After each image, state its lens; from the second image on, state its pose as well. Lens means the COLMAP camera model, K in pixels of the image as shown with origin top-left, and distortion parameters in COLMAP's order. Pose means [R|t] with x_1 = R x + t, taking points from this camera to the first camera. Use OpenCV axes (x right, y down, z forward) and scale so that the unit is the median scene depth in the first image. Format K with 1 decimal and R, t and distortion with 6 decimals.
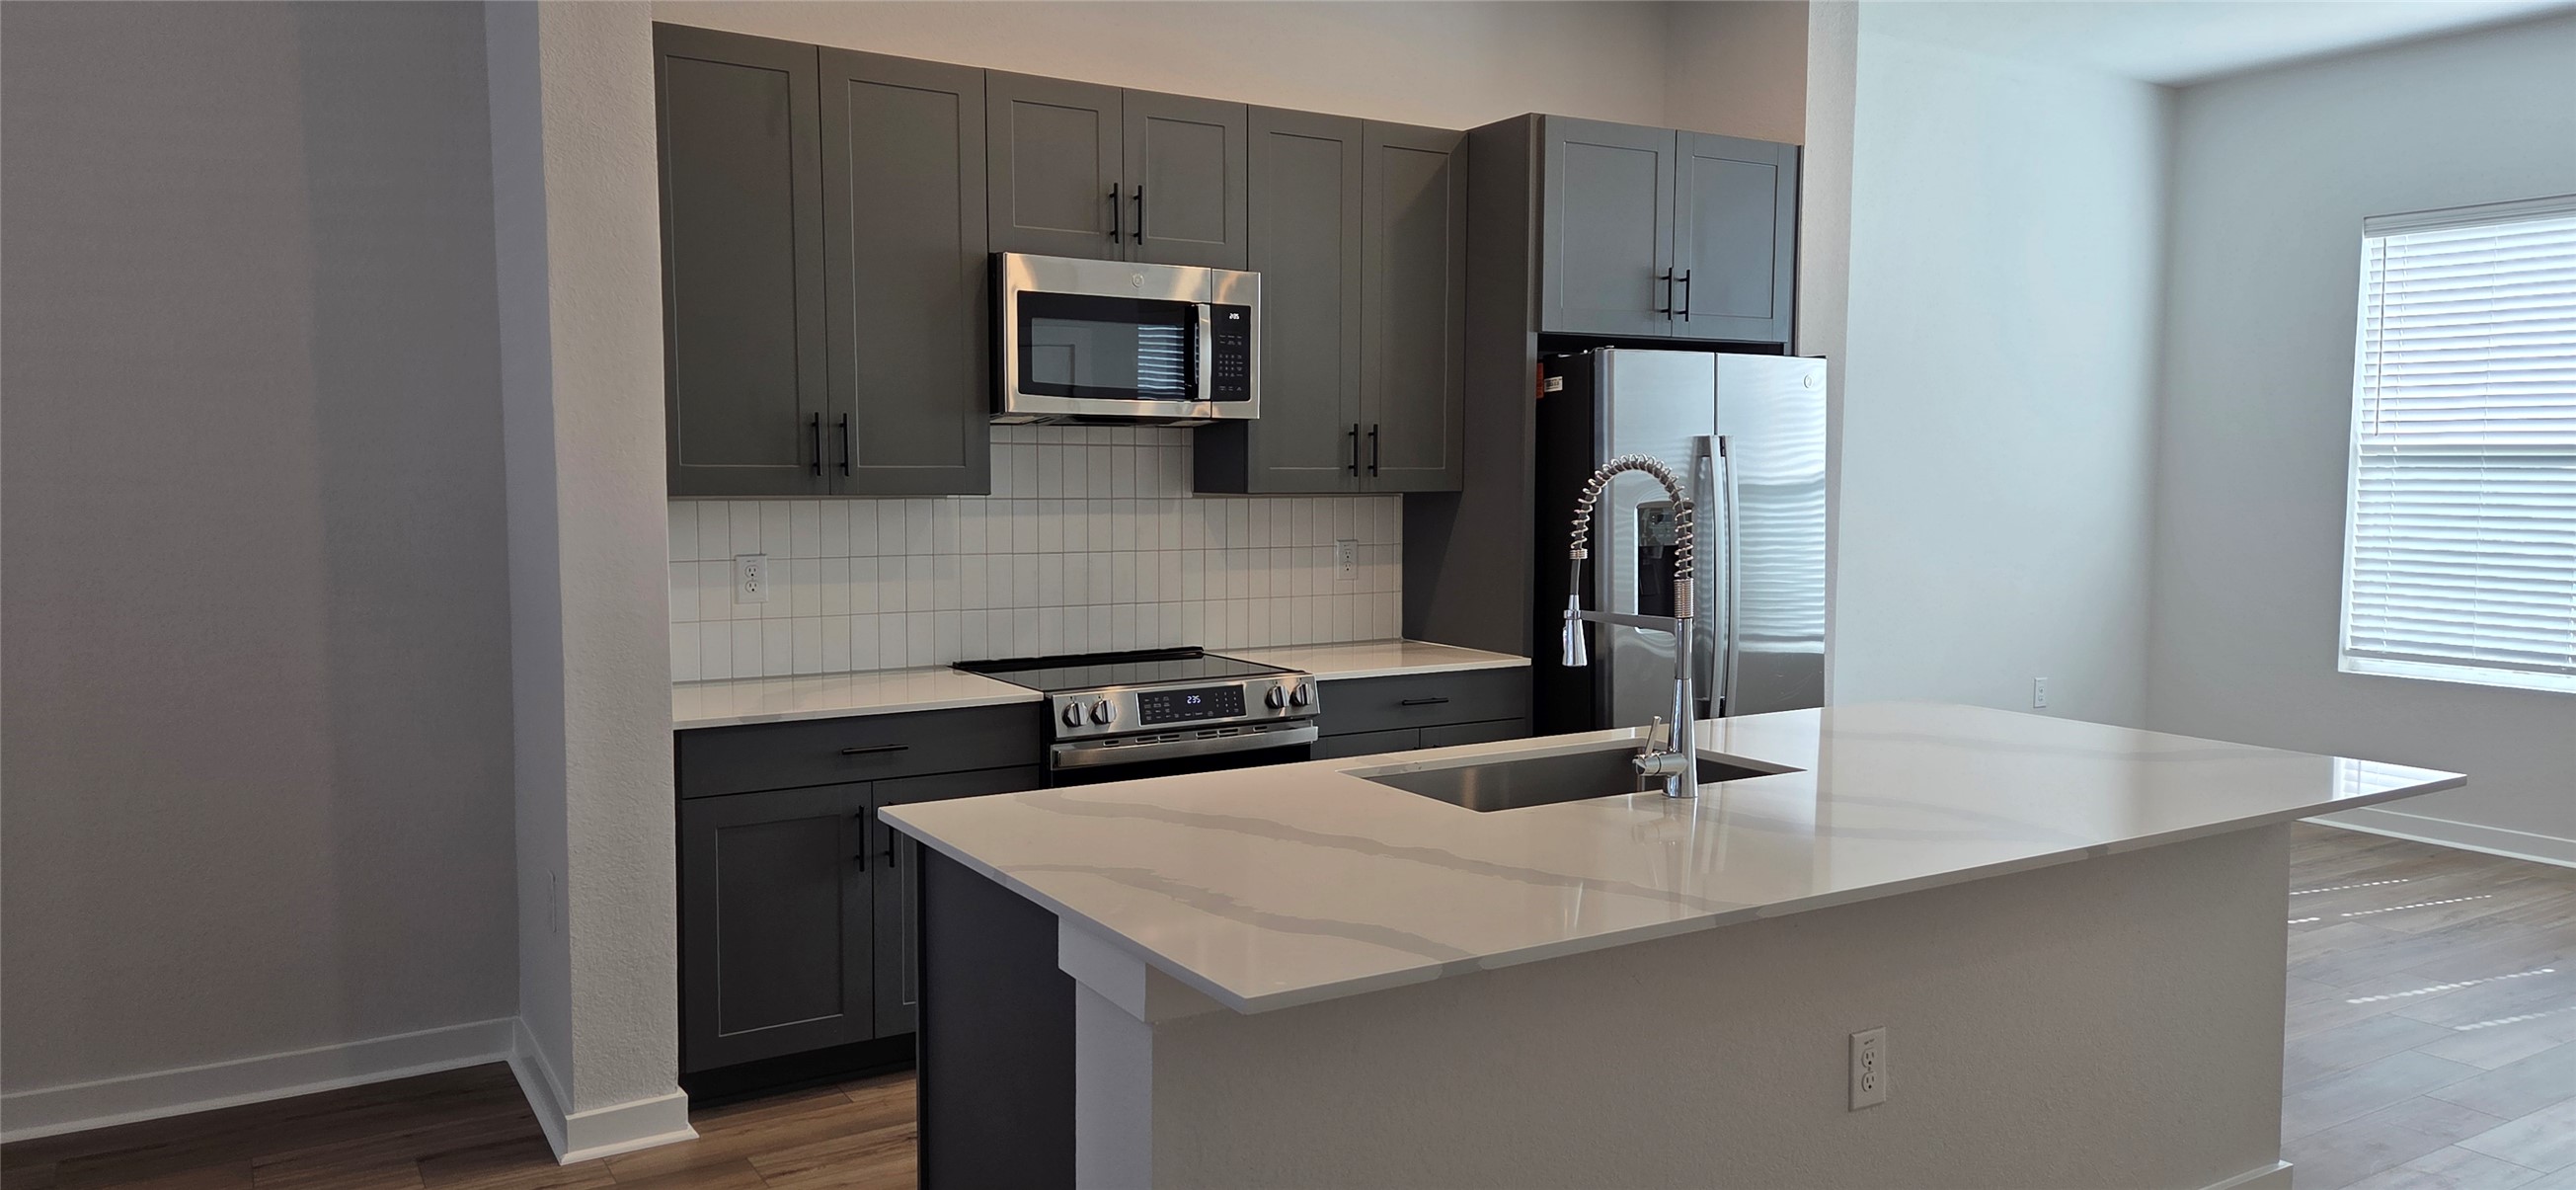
lens RADIAL K [[1694.5, 0, 1245.7], [0, 1694.5, 601.4], [0, 0, 1]] dist [0.080320, -0.074312]
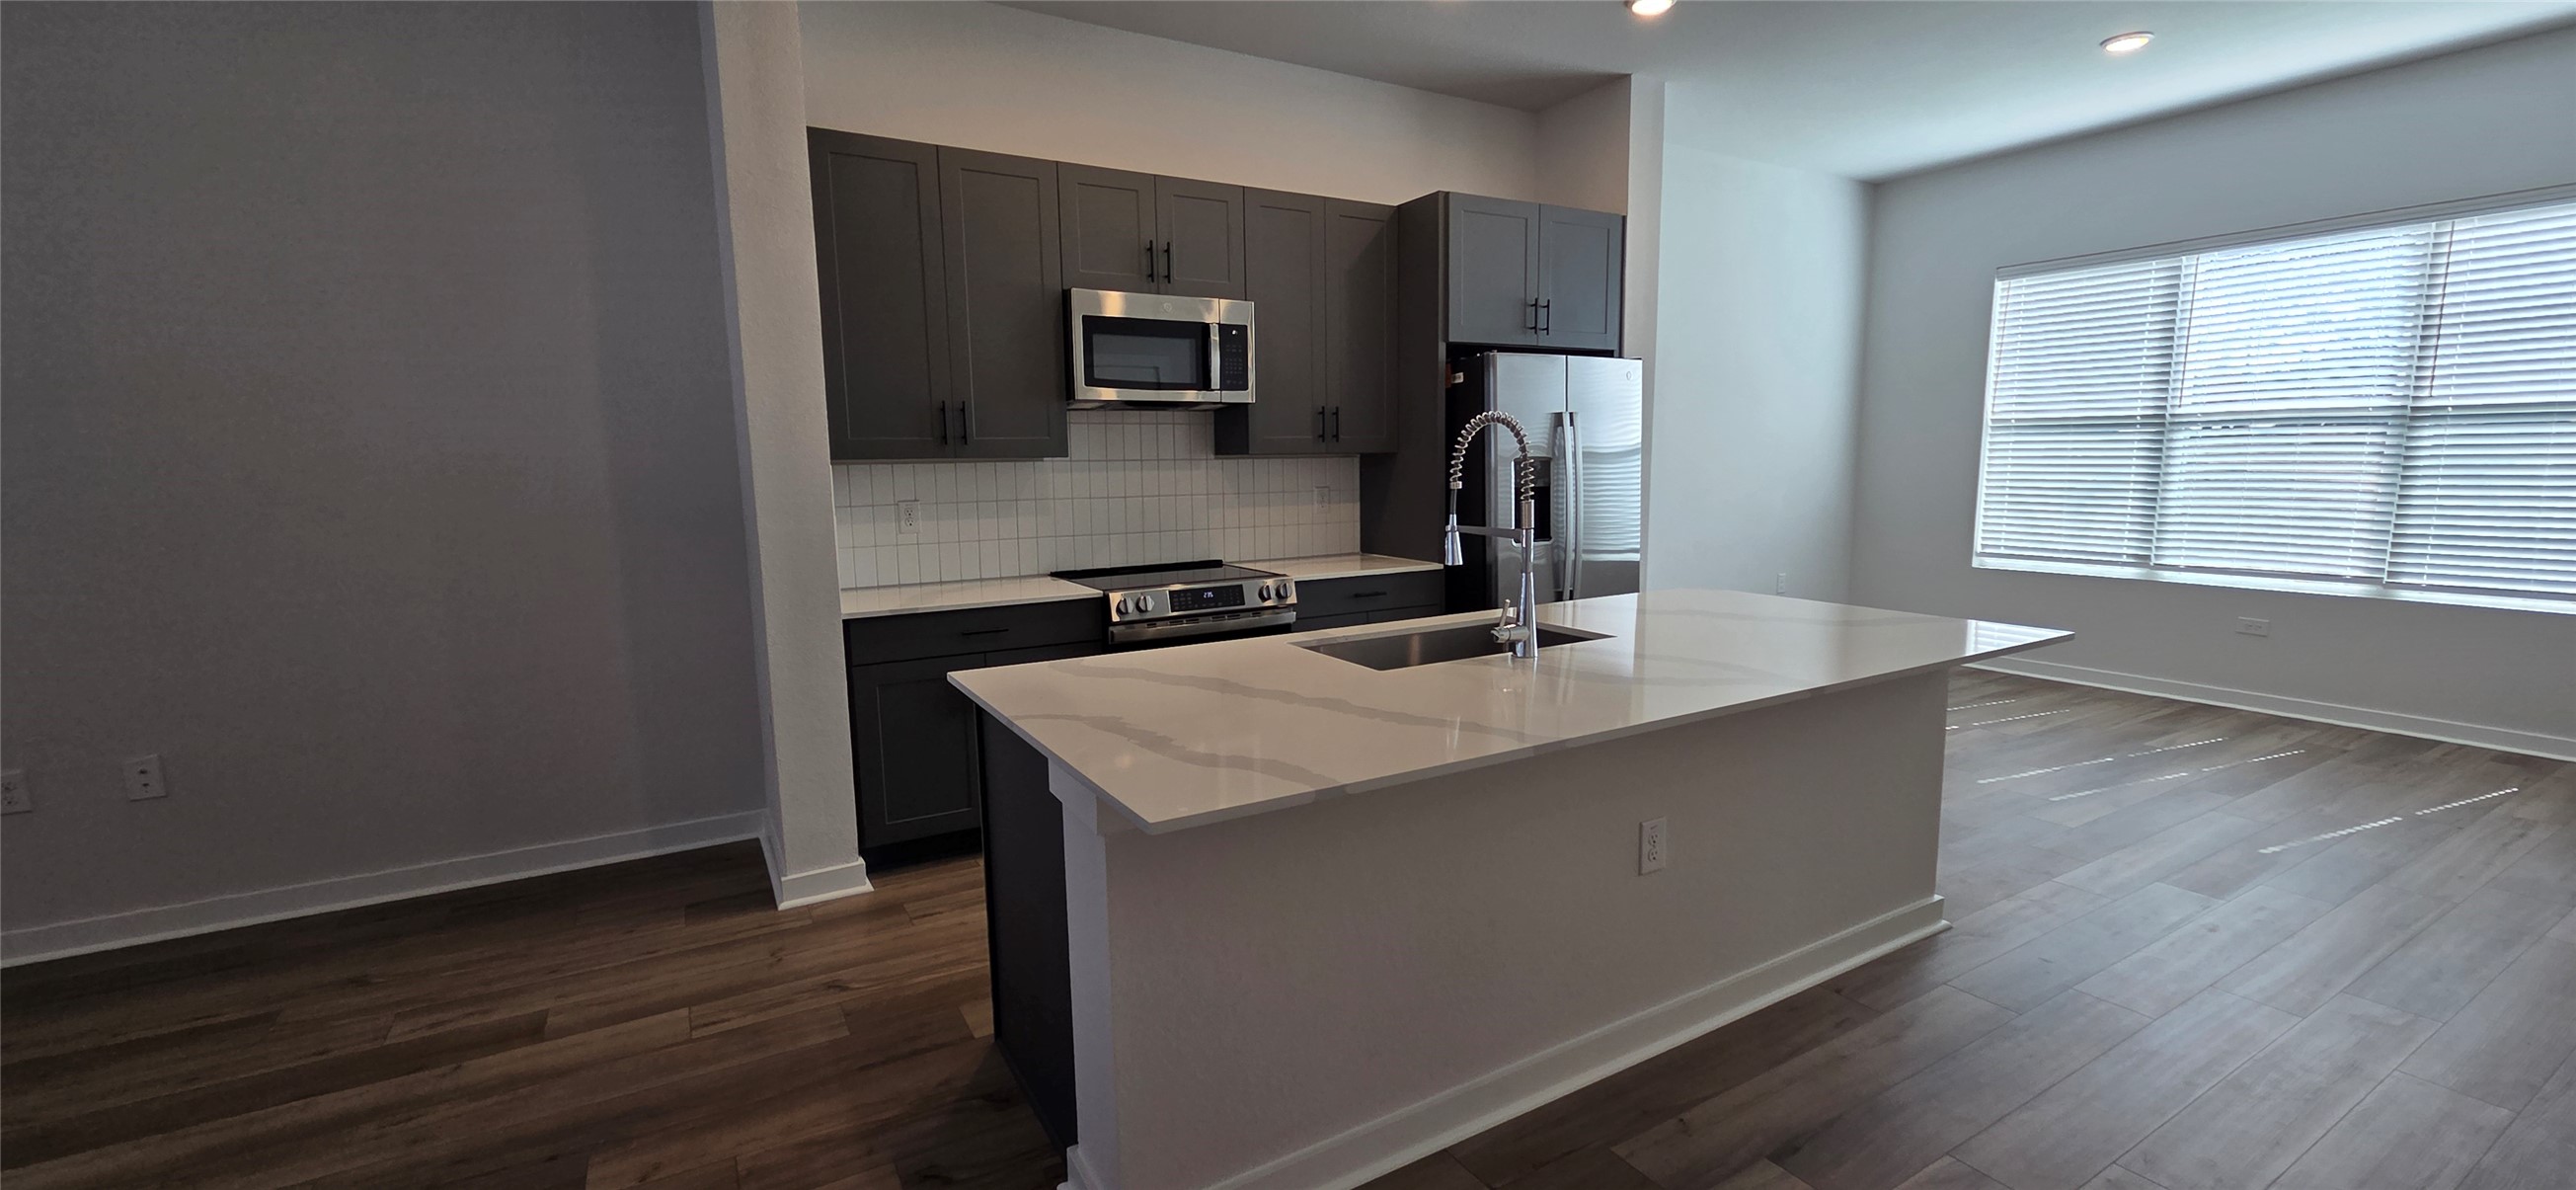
lens RADIAL K [[1050.1, 0, 1288.0], [0, 1050.1, 595.0], [0, 0, 1]] dist [-0.001751, -0.000038]
pose [[0.999864, -0.013460, -0.009527, 0.044863], [0.013971, 0.998344, 0.055799, 0.008170], [0.008760, -0.055924, 0.998397, 0.089465]]
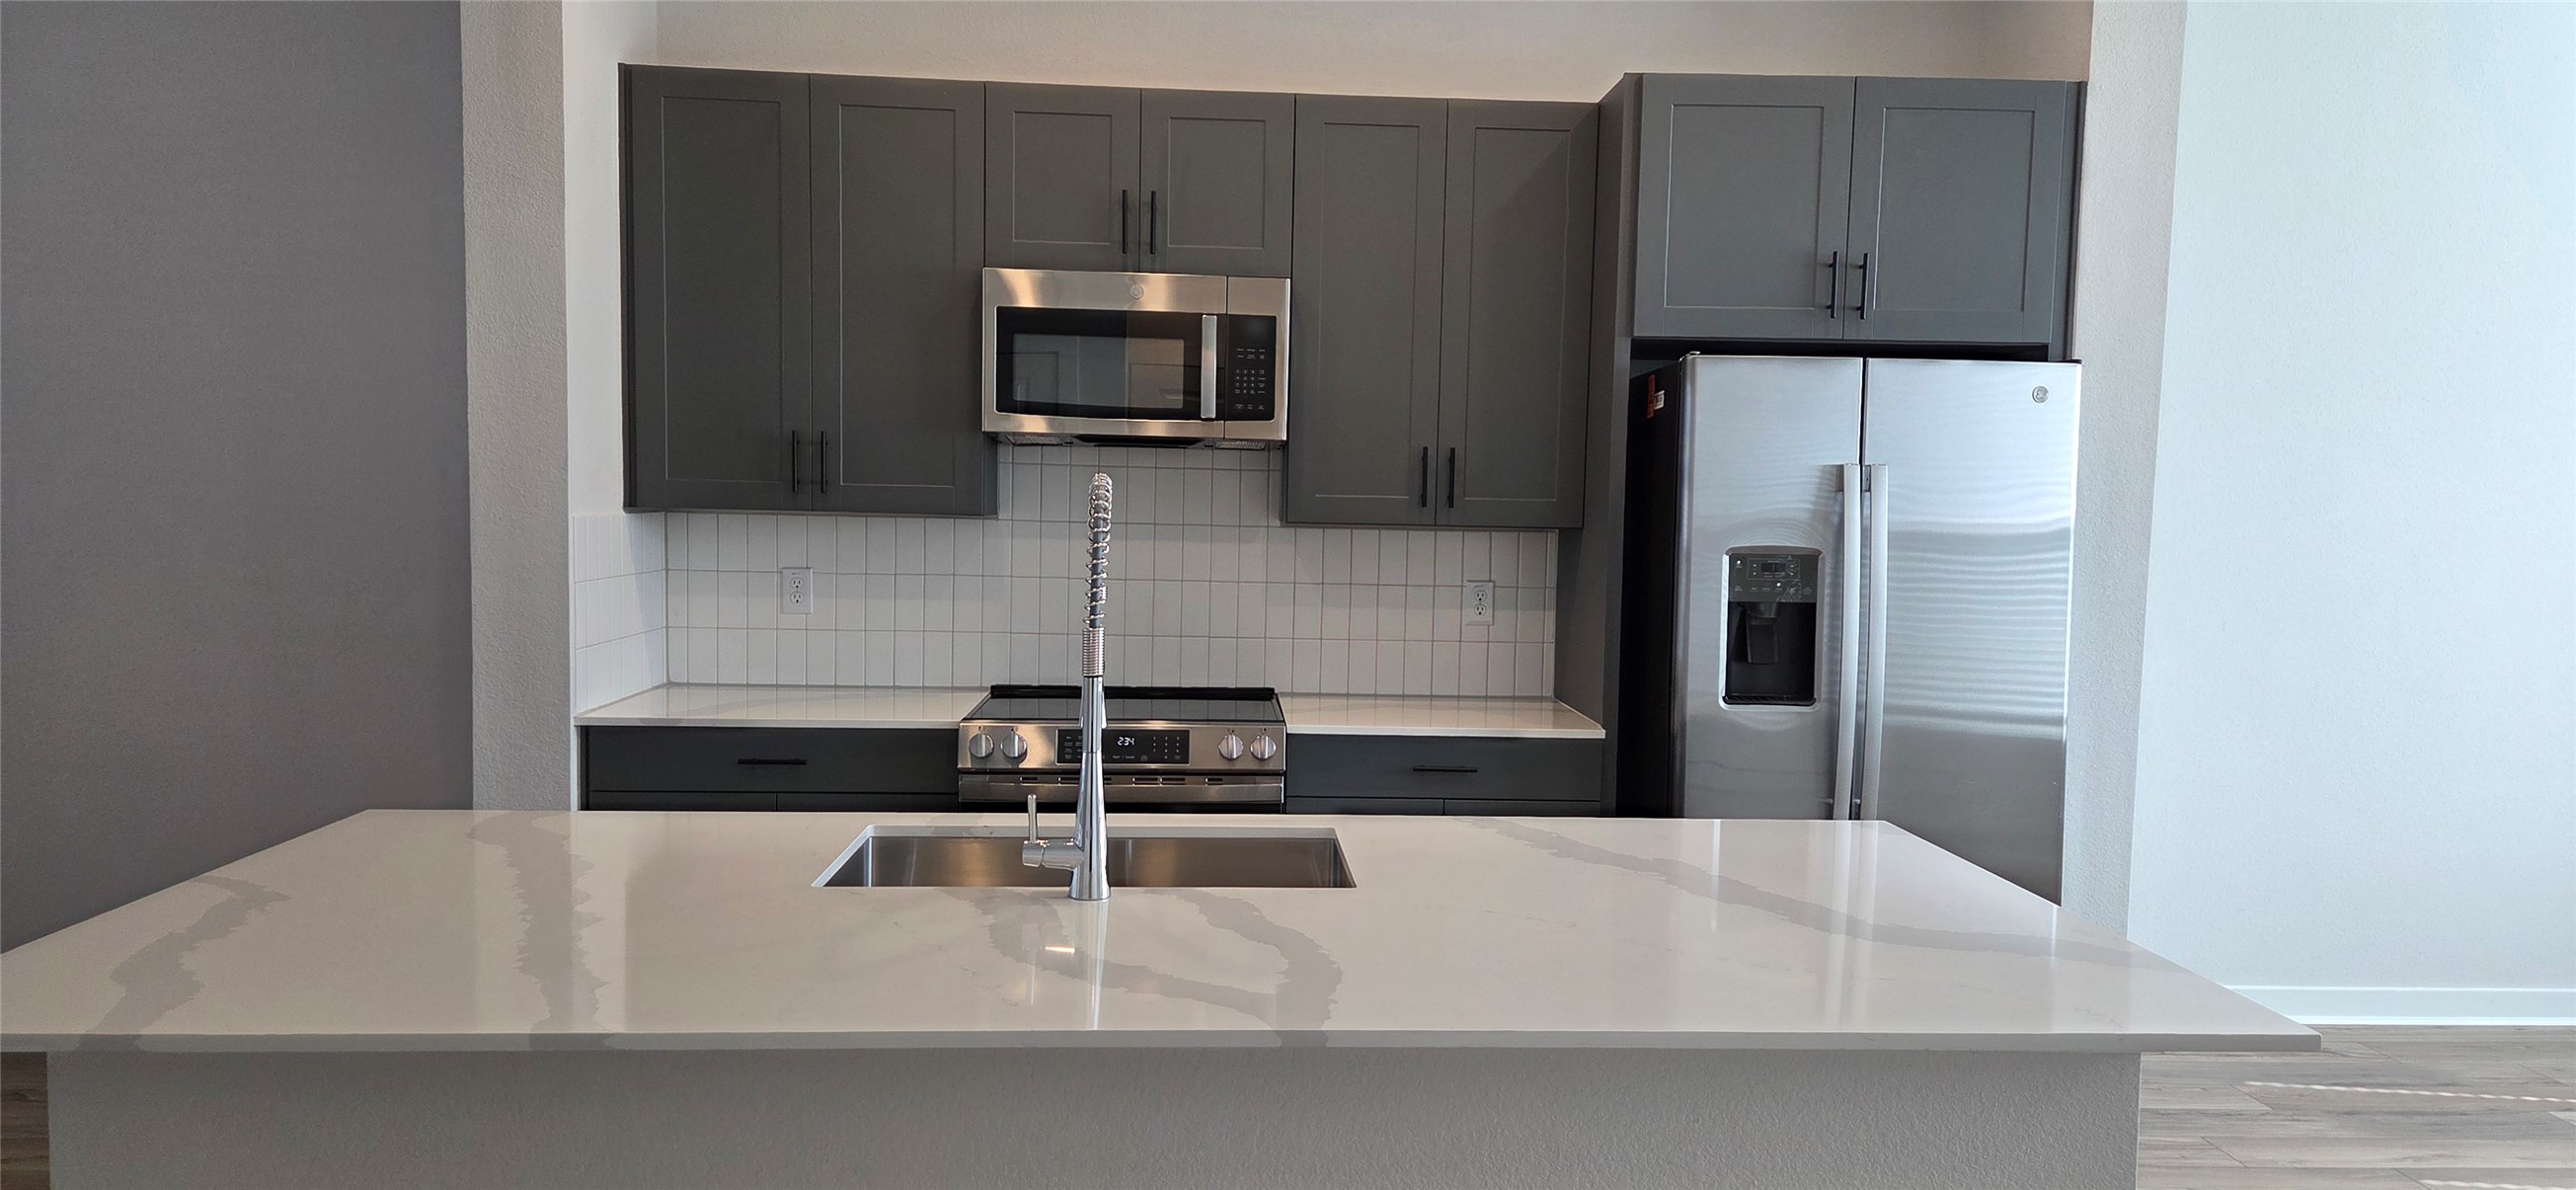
lens RADIAL K [[1694.5, 0, 1245.7], [0, 1694.5, 601.4], [0, 0, 1]] dist [0.080320, -0.074312]
pose [[0.882977, 0.047346, -0.467023, 0.433036], [-0.056800, 0.998366, -0.006175, -0.015540], [0.465968, 0.031979, 0.884223, 0.201131]]
